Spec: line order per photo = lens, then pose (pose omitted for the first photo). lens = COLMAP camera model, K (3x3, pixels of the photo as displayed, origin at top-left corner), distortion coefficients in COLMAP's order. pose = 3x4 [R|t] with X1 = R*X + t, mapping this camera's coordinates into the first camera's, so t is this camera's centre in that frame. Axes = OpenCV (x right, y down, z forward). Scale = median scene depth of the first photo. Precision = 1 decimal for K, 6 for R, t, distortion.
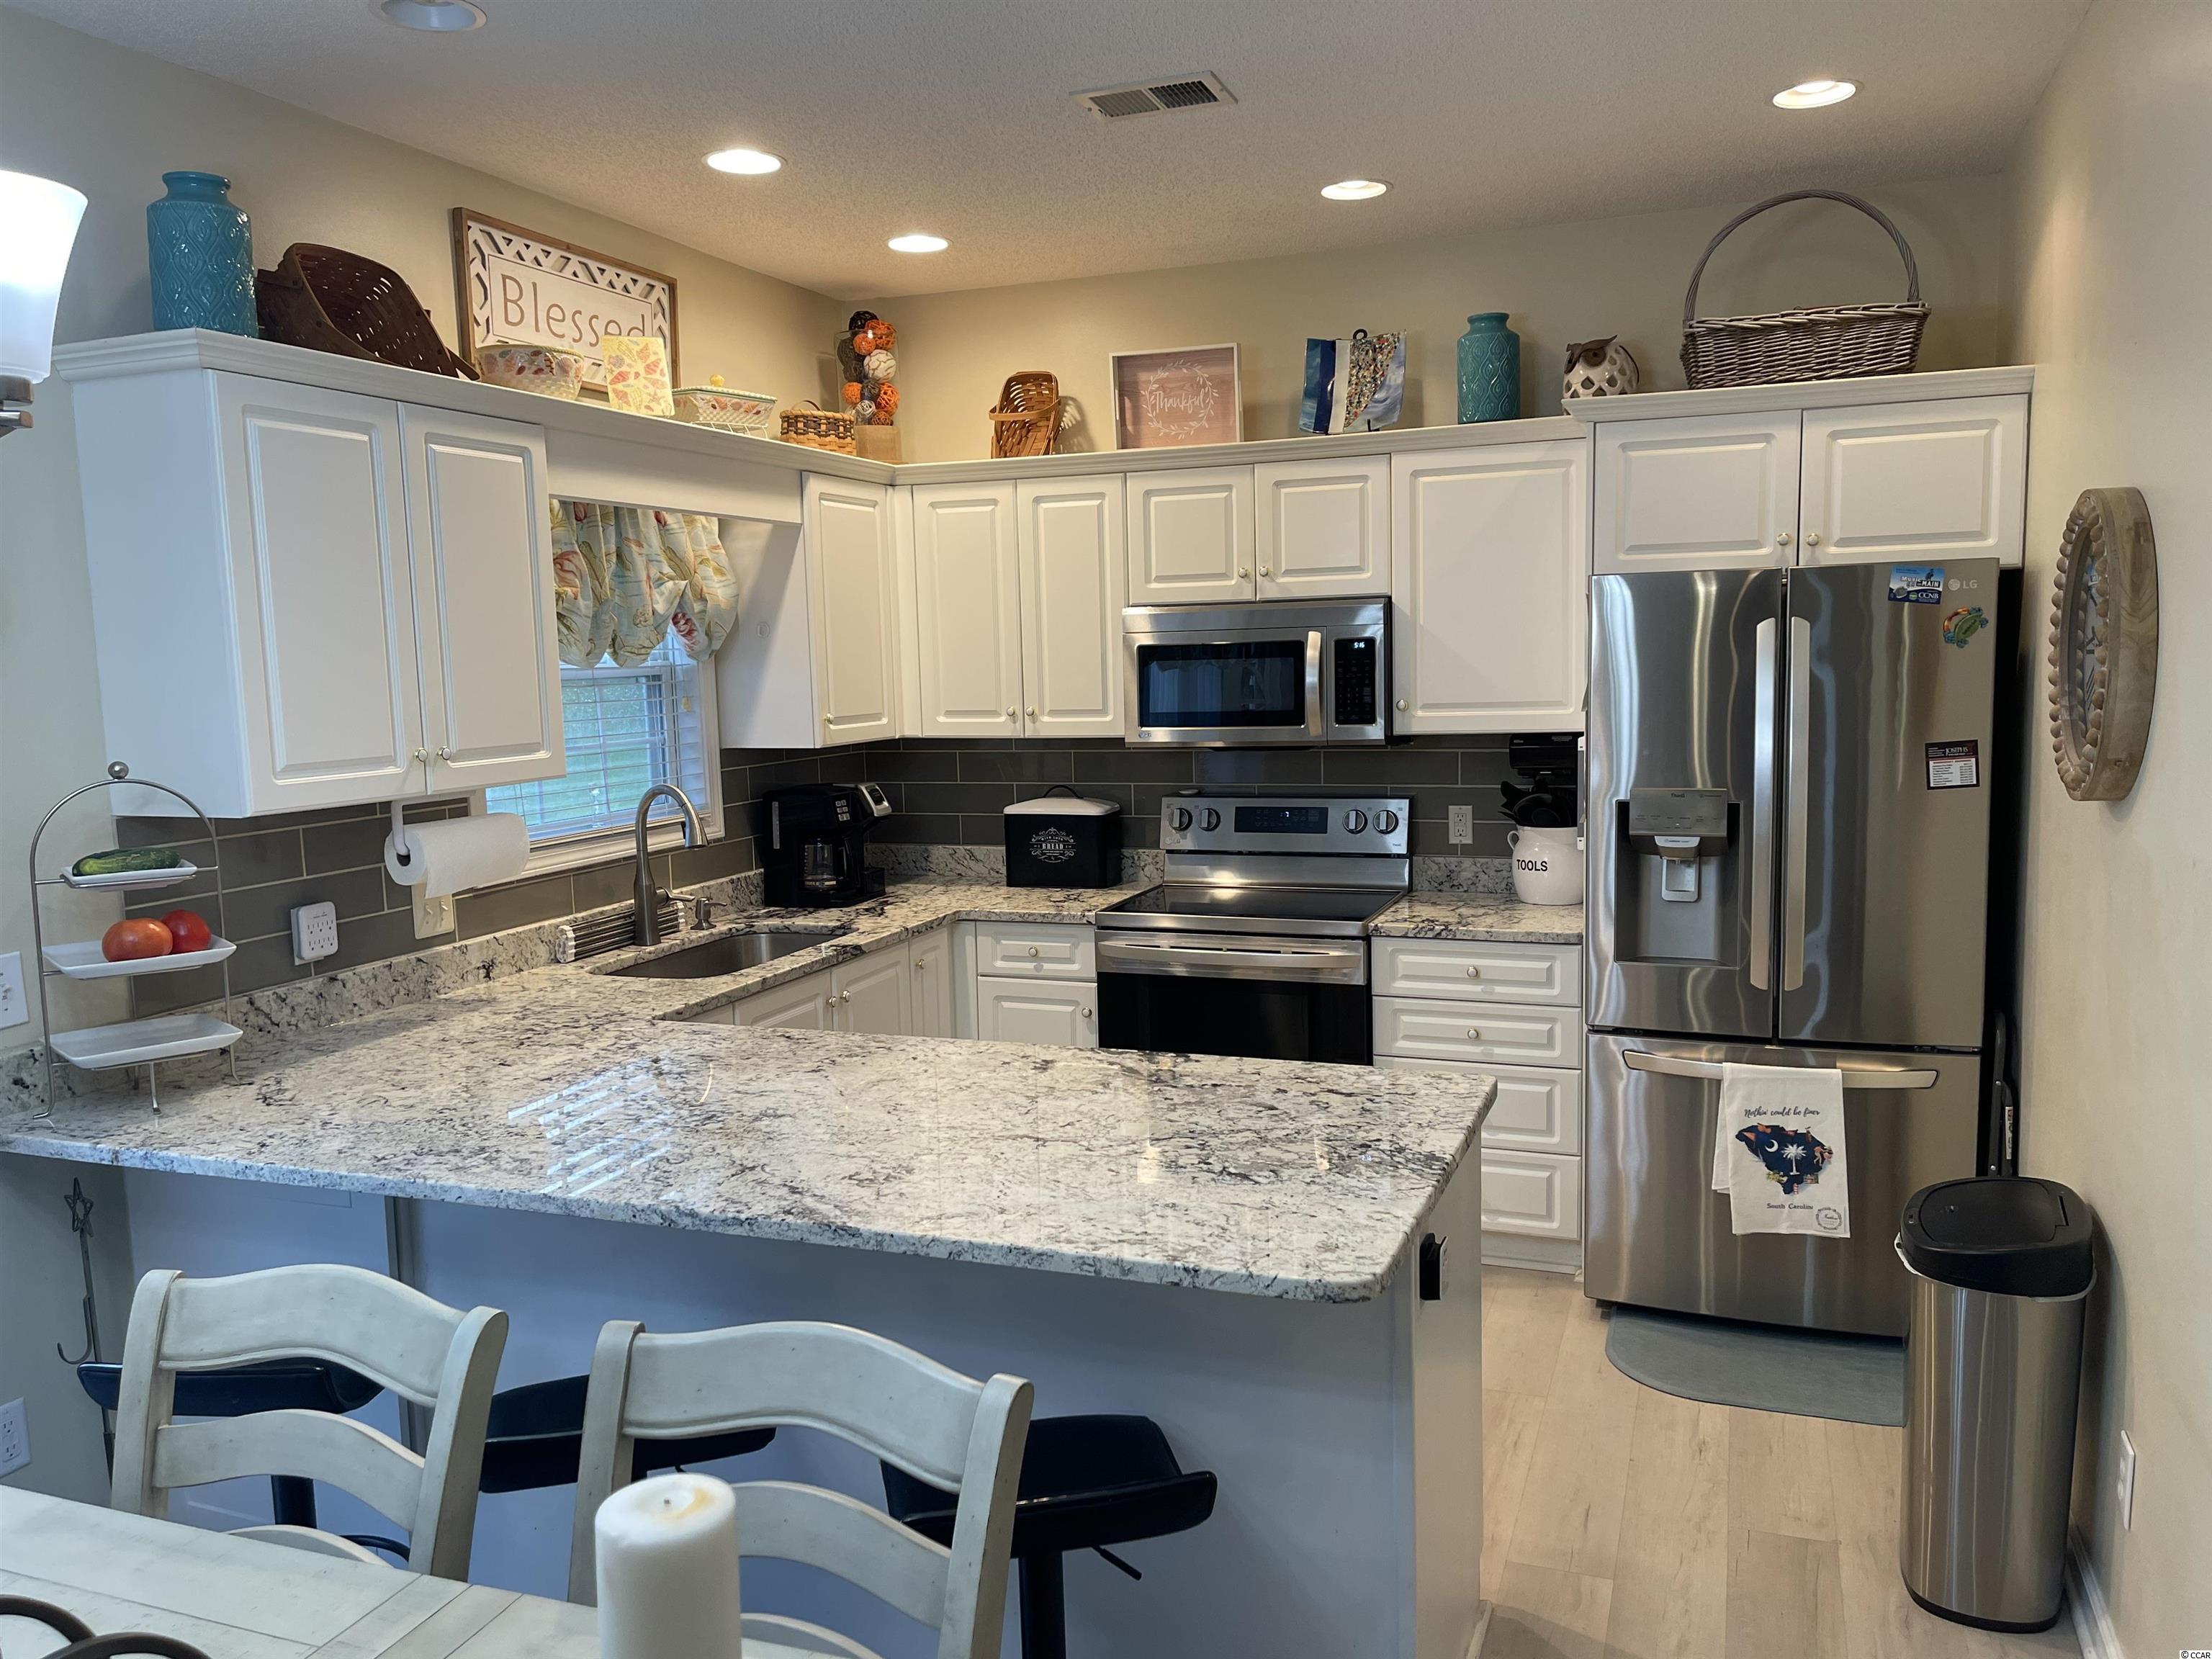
lens RADIAL K [[1633.4, 0, 1102.3], [0, 1633.4, 879.3], [0, 0, 1]] dist [0.047372, -0.002168]
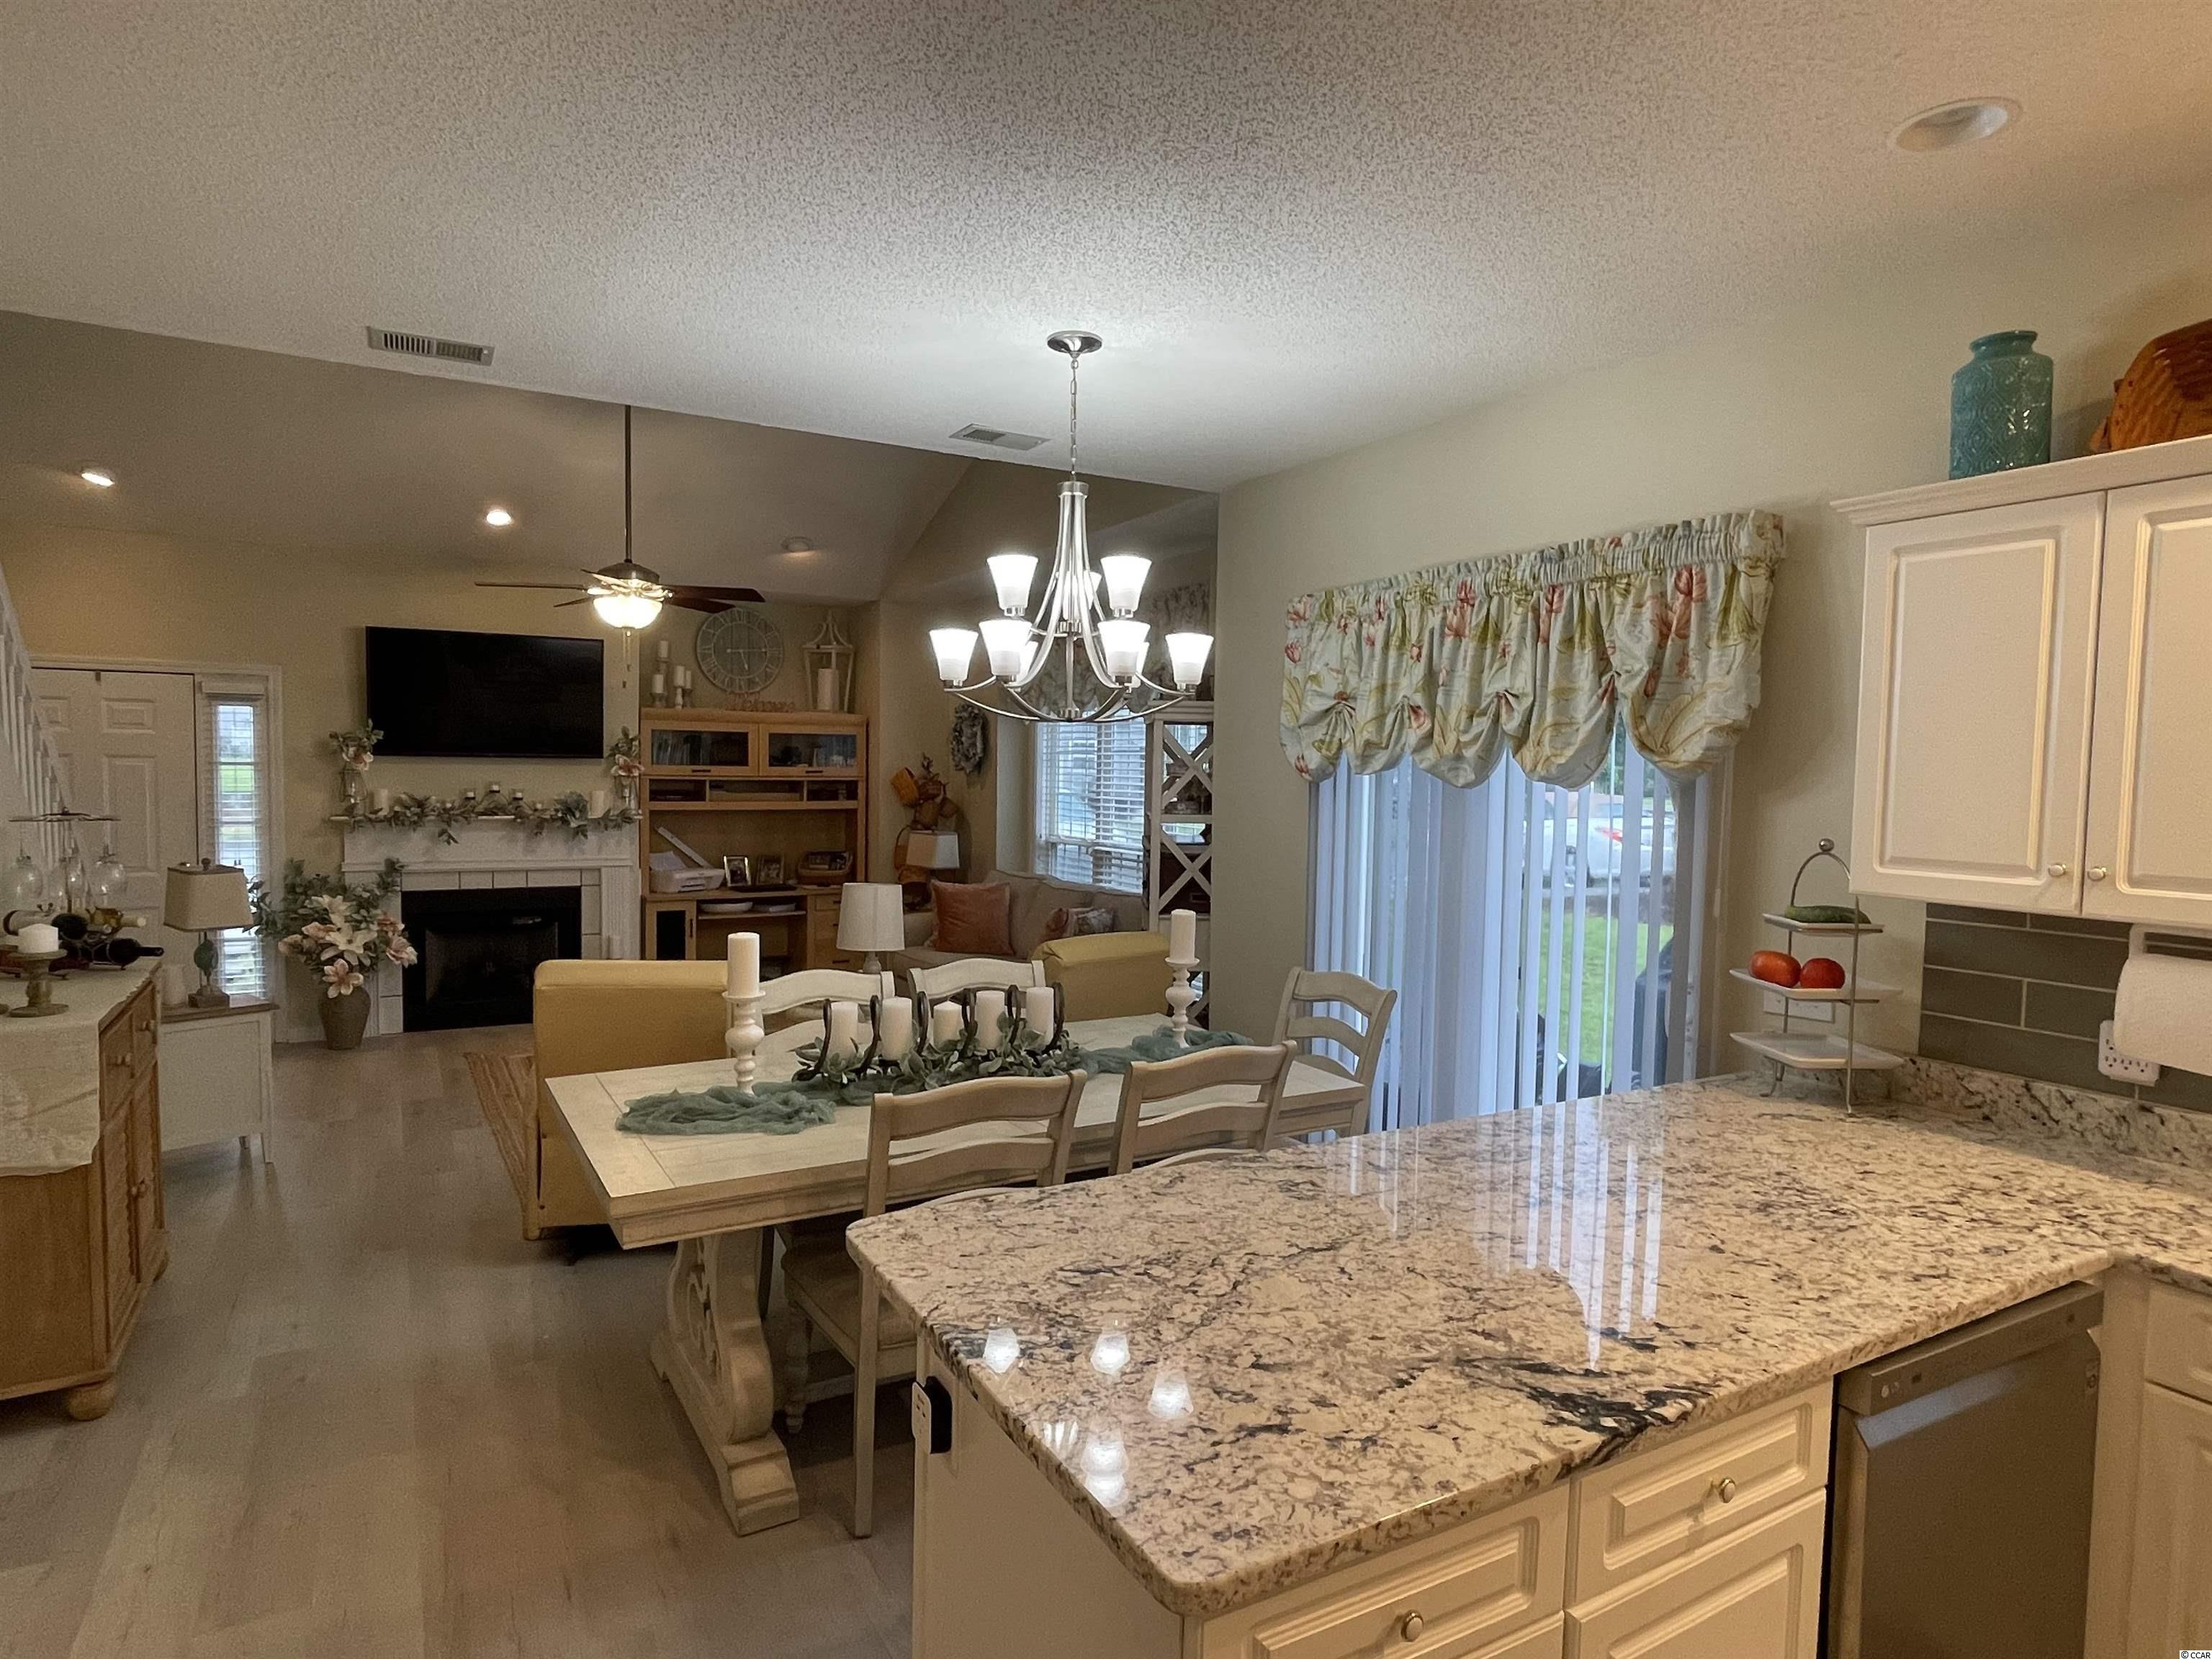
lens RADIAL K [[1257.4, 0, 1106.0], [0, 1257.4, 829.5], [0, 0, 1]] dist [-0.007374, 0.002274]
pose [[-0.629160, 0.055819, -0.775269, 0.427957], [-0.112574, 0.980358, 0.161944, -0.138023], [0.769080, 0.189164, -0.610518, 0.919674]]
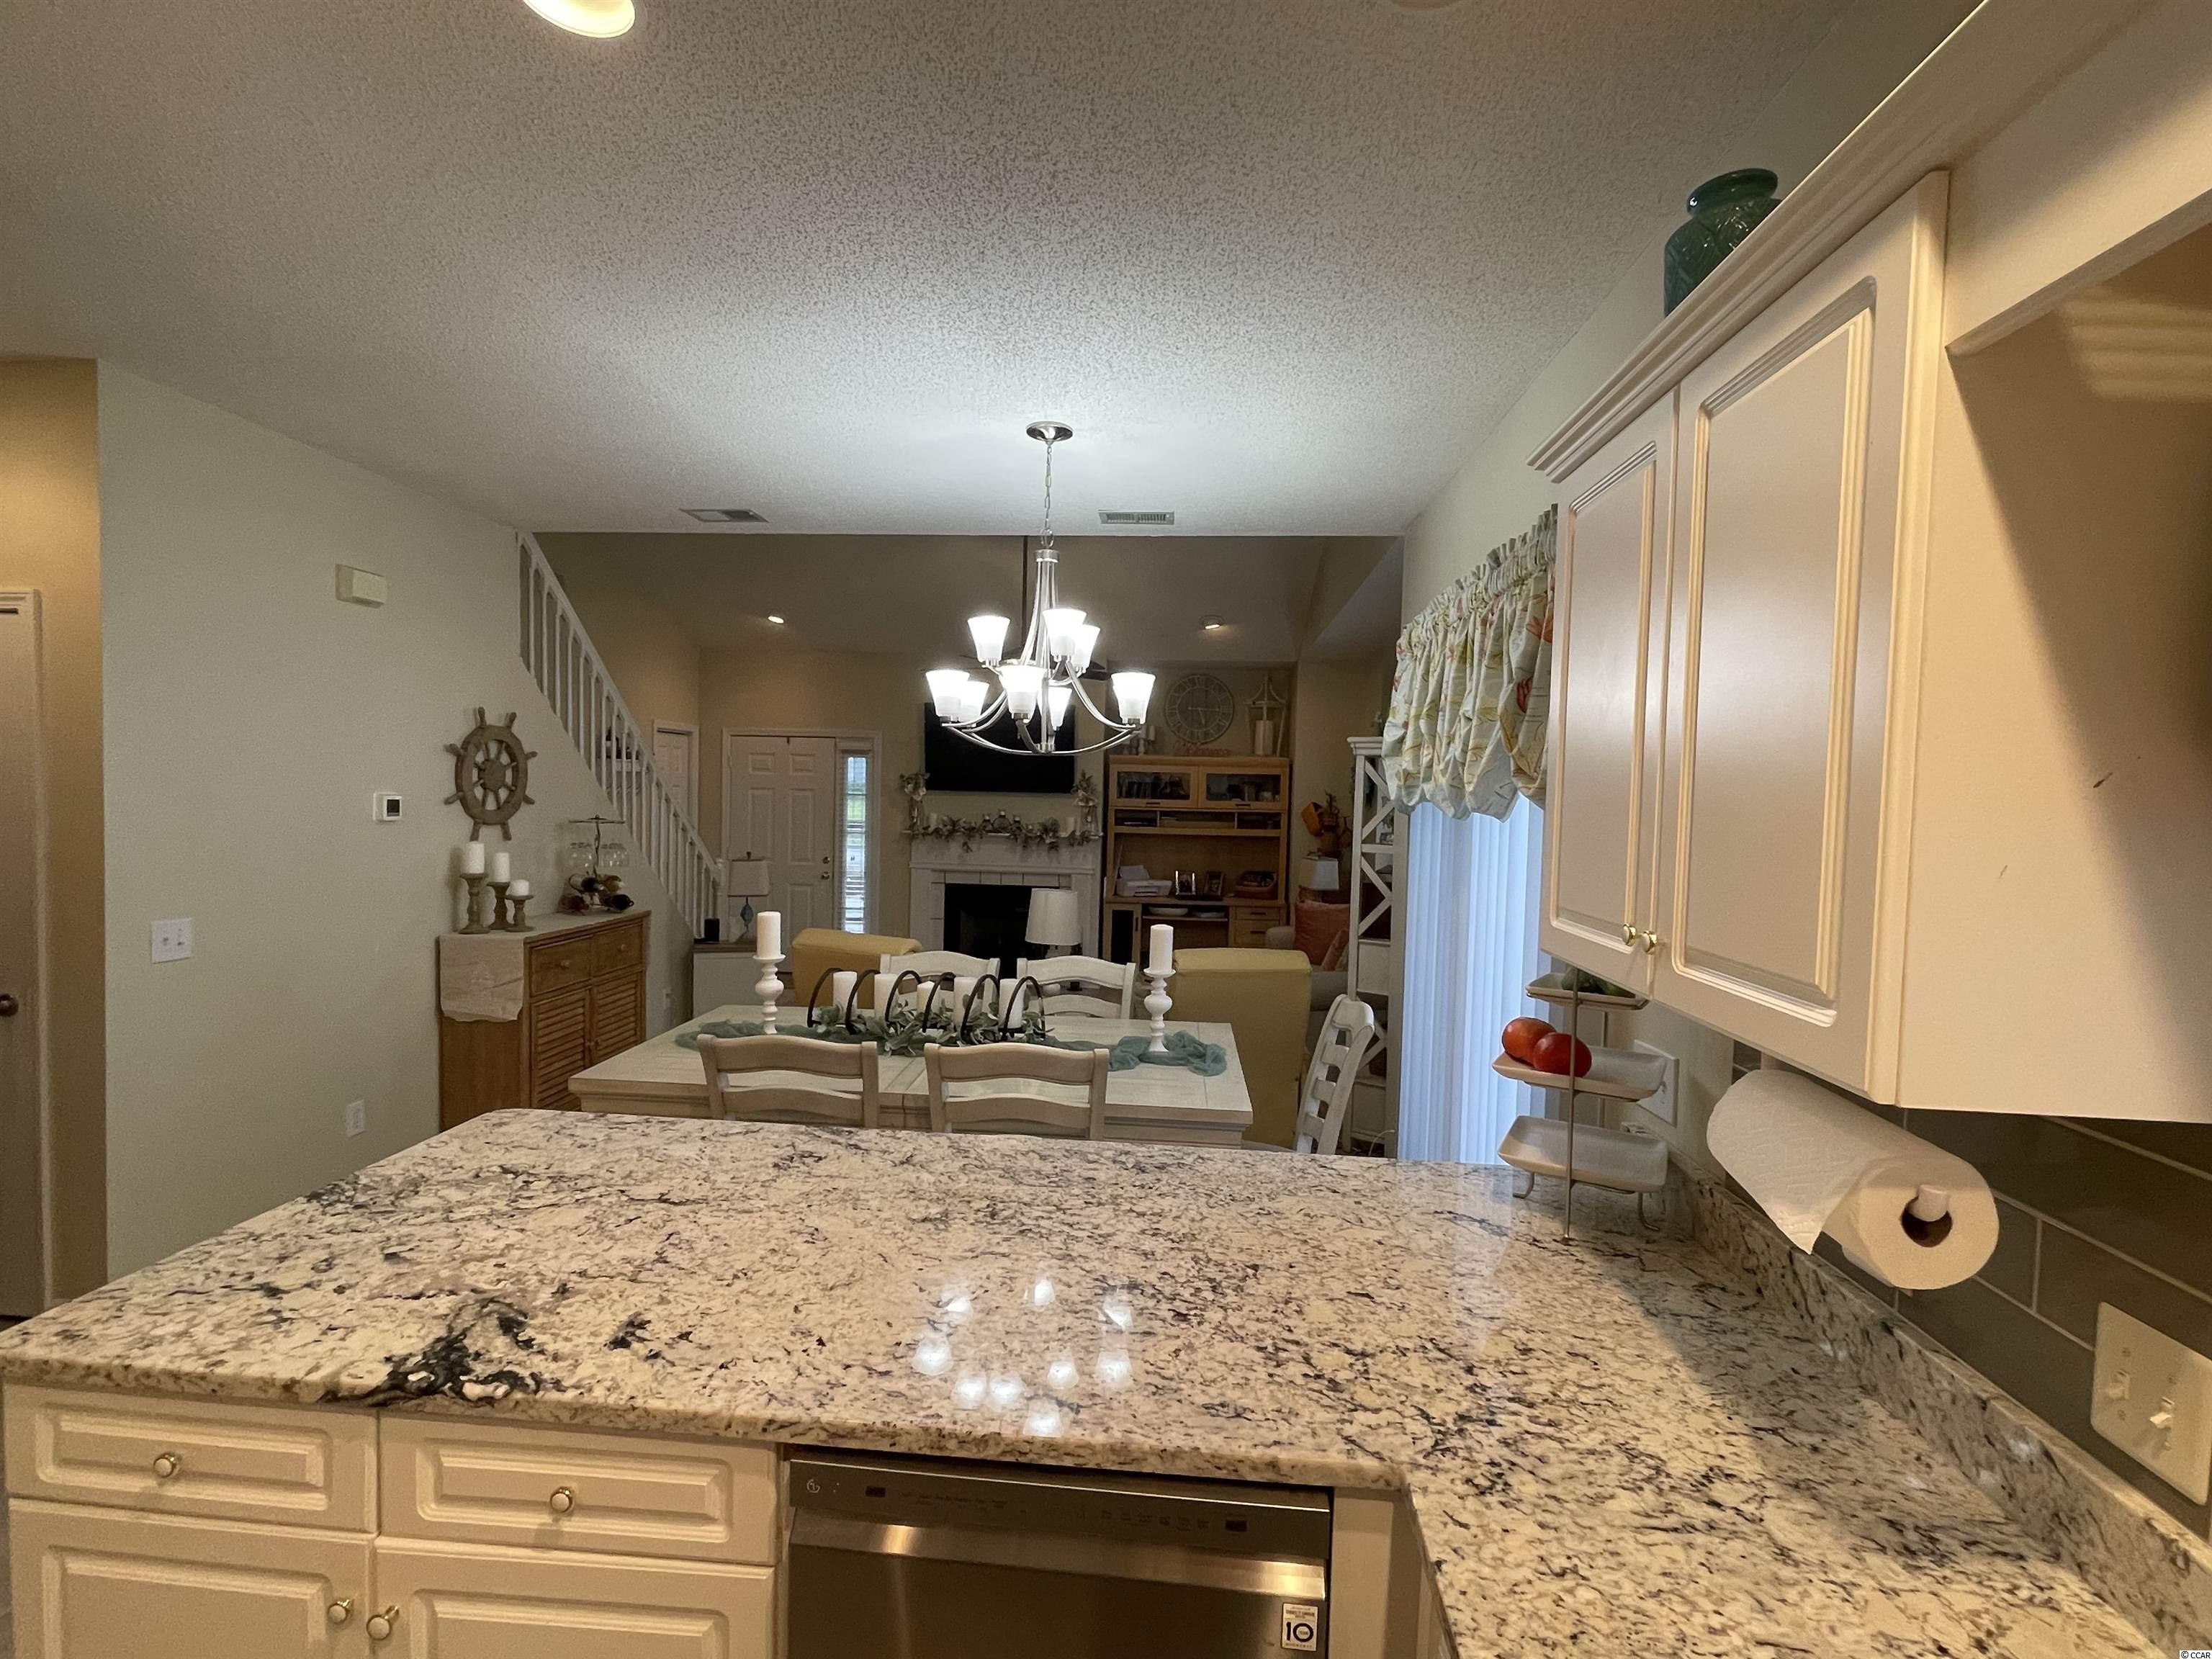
lens RADIAL K [[1041.9, 0, 1106.0], [0, 1041.9, 829.5], [0, 0, 1]] dist [-0.016656, 0.010368]
pose [[-0.959189, 0.013343, -0.282449, -0.092360], [-0.039919, 0.982493, 0.181975, -0.165682], [0.279932, 0.185823, -0.941864, 1.197800]]
